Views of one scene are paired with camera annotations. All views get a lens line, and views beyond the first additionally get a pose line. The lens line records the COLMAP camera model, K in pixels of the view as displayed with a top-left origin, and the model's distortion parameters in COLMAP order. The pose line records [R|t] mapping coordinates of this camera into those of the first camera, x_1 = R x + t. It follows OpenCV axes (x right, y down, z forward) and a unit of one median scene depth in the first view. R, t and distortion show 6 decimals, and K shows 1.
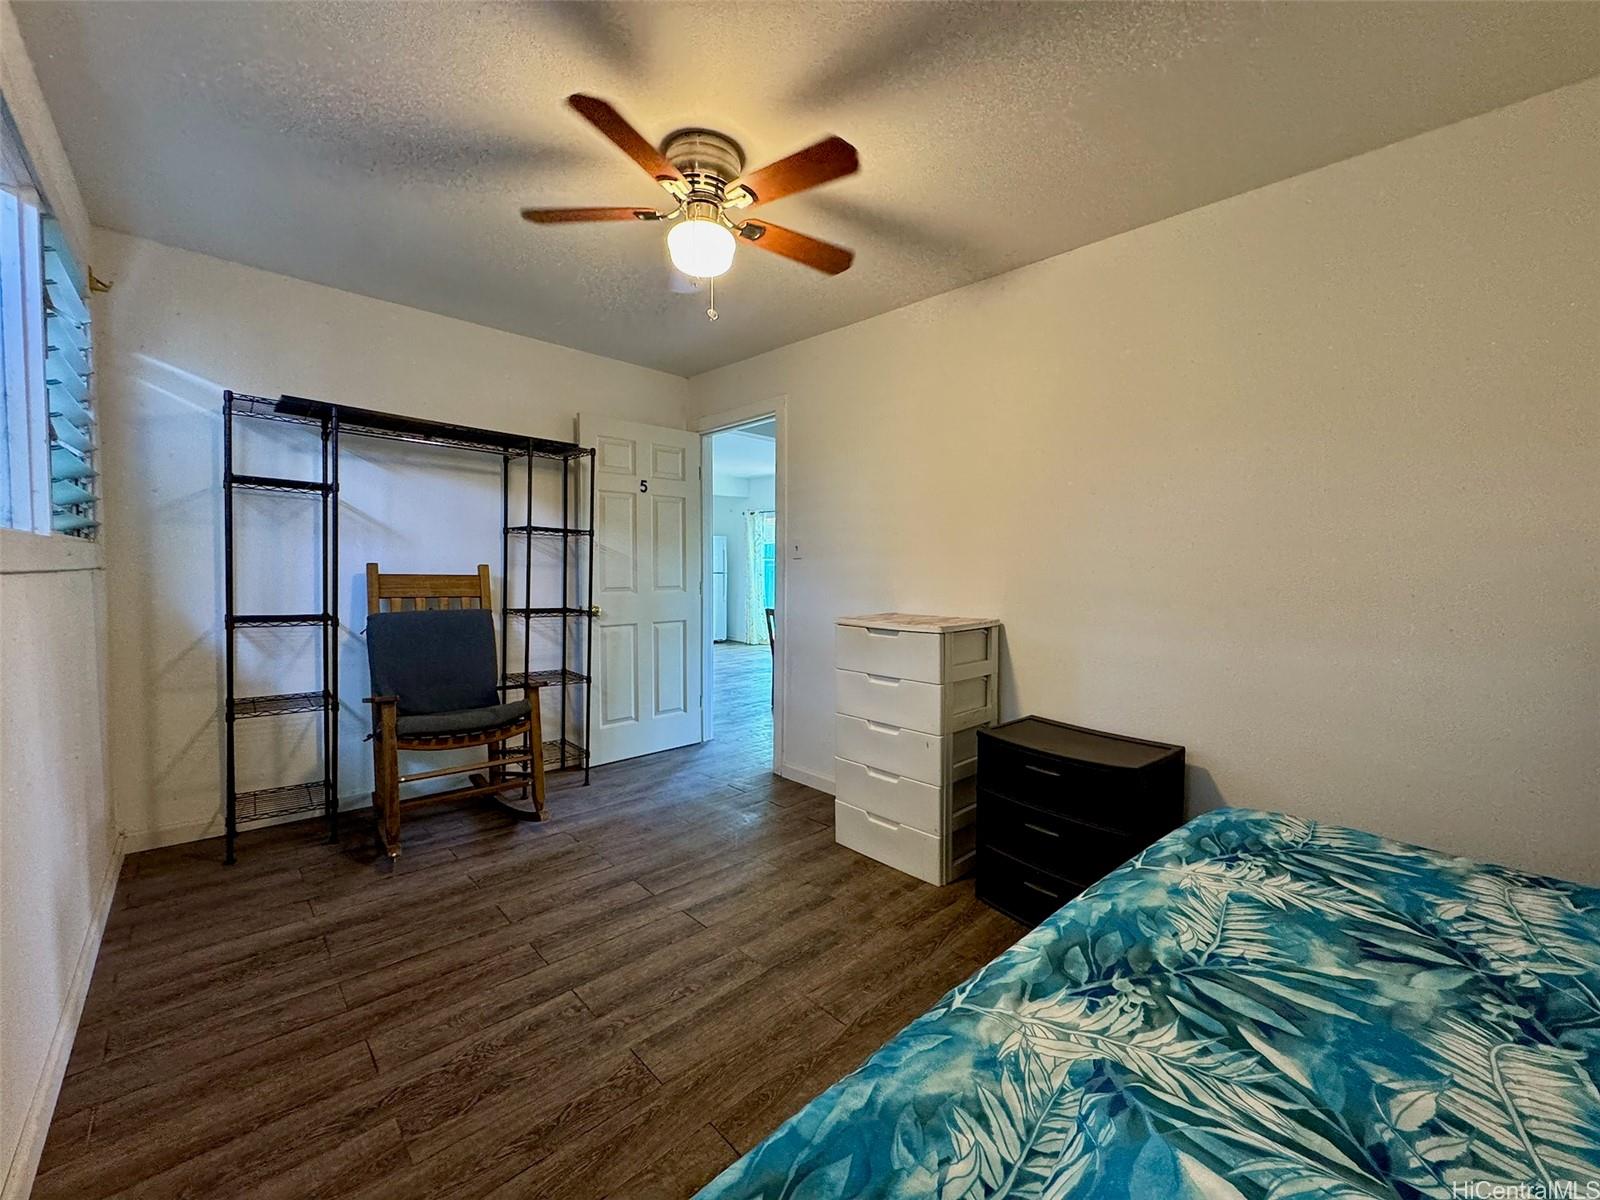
lens RADIAL K [[652.4, 0, 798.4], [0, 652.4, 596.3], [0, 0, 1]] dist [-0.001198, -0.000169]
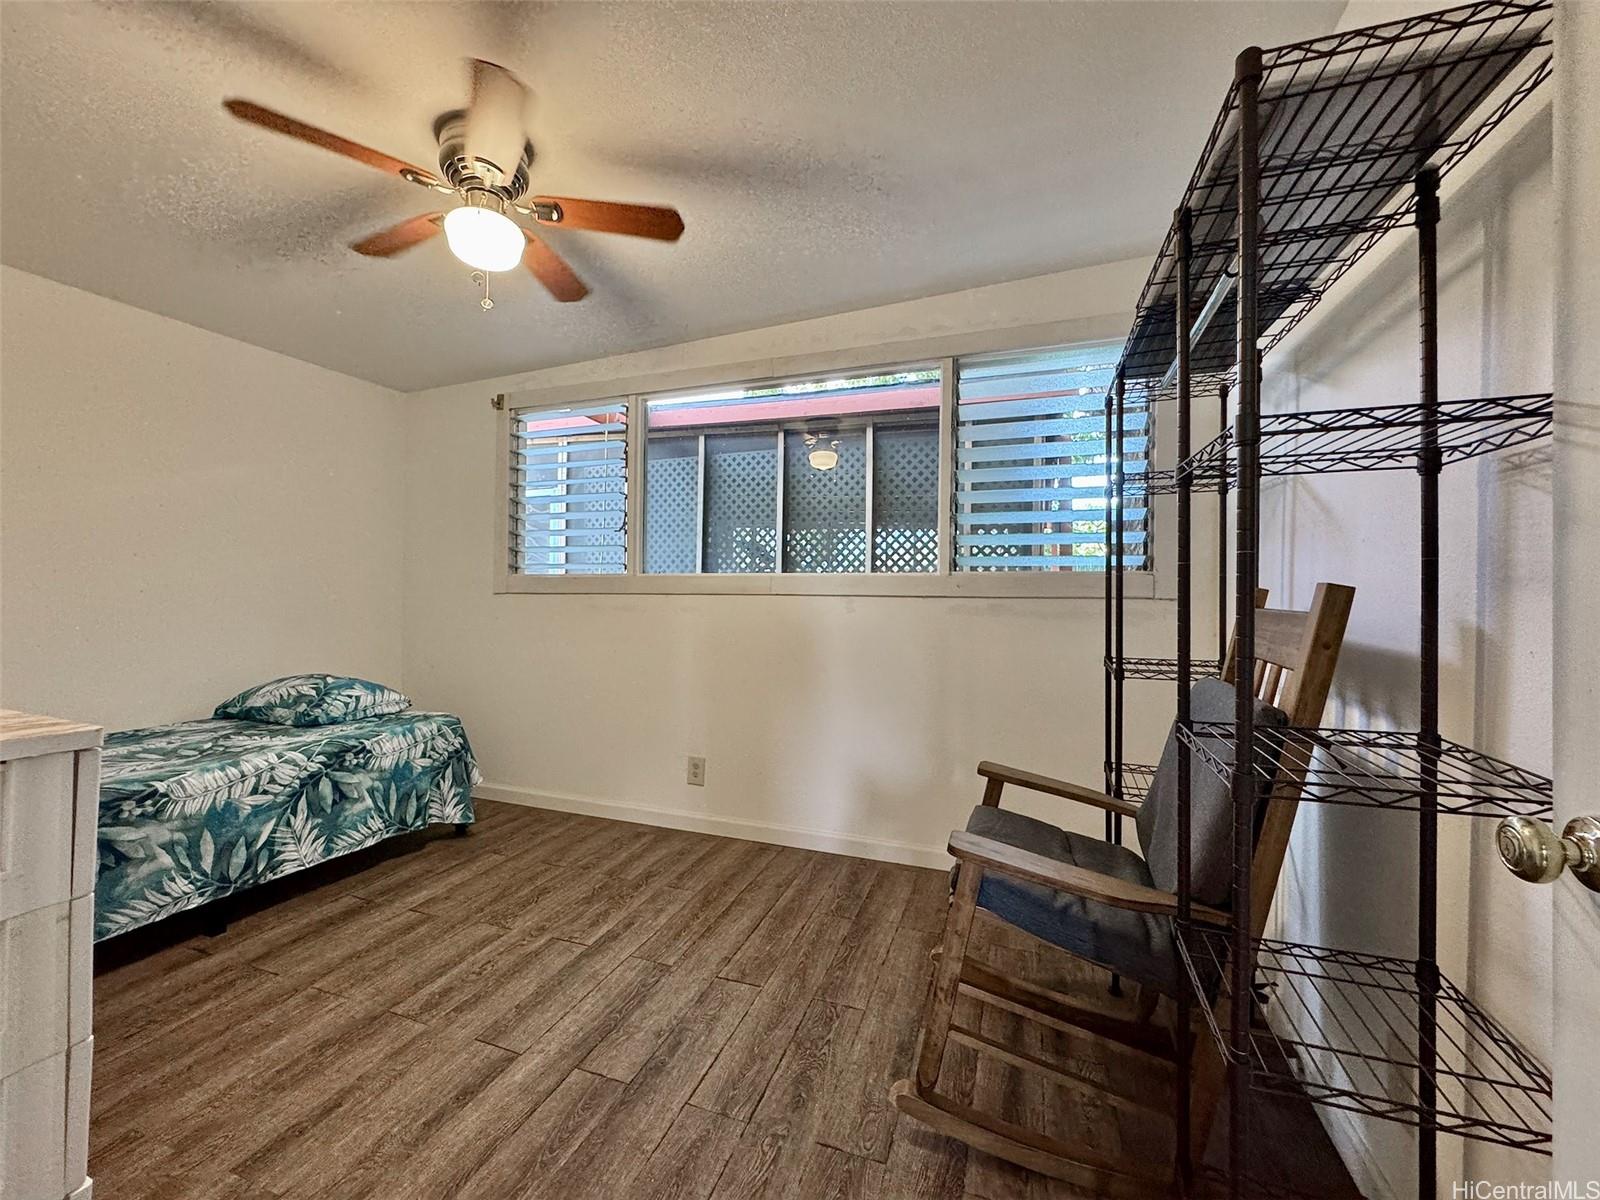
lens RADIAL K [[652.4, 0, 798.4], [0, 652.4, 596.3], [0, 0, 1]] dist [-0.001198, -0.000169]
pose [[-0.897155, -0.019017, -0.441306, -0.151262], [-0.034176, 0.999066, 0.026426, -0.061862], [0.440392, 0.038790, -0.896967, 2.103578]]
